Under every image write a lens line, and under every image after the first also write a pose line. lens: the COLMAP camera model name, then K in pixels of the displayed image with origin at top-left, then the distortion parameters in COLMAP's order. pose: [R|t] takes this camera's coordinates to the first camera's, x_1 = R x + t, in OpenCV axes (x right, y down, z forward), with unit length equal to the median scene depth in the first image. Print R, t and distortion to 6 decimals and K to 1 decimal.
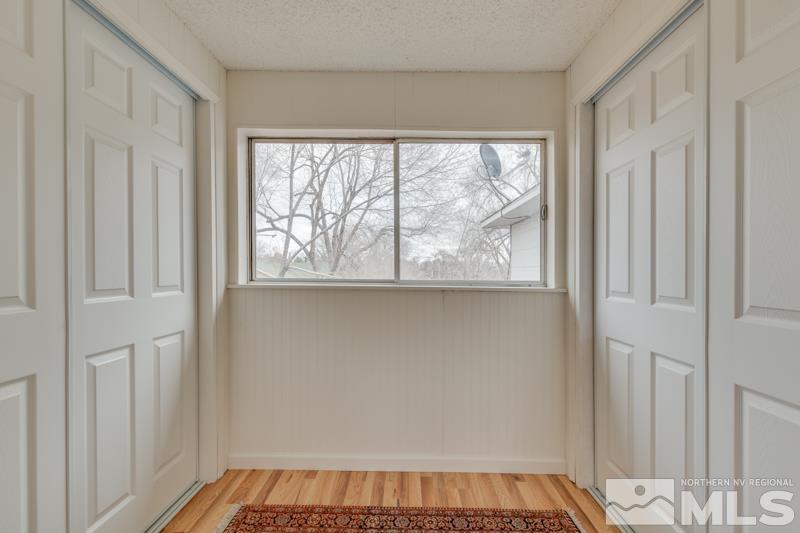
lens RADIAL K [[343.7, 0, 401.0], [0, 343.7, 269.5], [0, 0, 1]] dist [-0.001900, -0.003405]
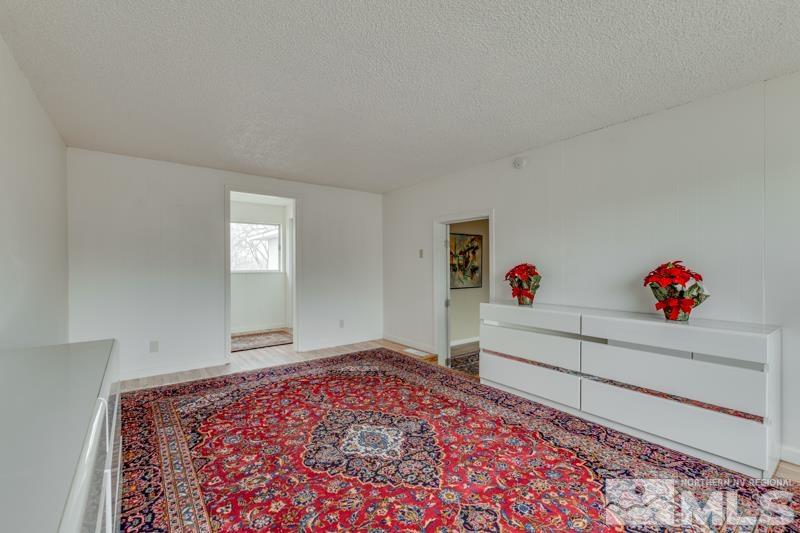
lens RADIAL K [[343.7, 0, 401.9], [0, 343.7, 264.0], [0, 0, 1]] dist [-0.001900, -0.003405]
pose [[0.777183, -0.006275, 0.629244, -0.624230], [0.006310, 0.999978, 0.002180, -0.017546], [-0.629243, 0.002276, 0.777205, -1.944199]]
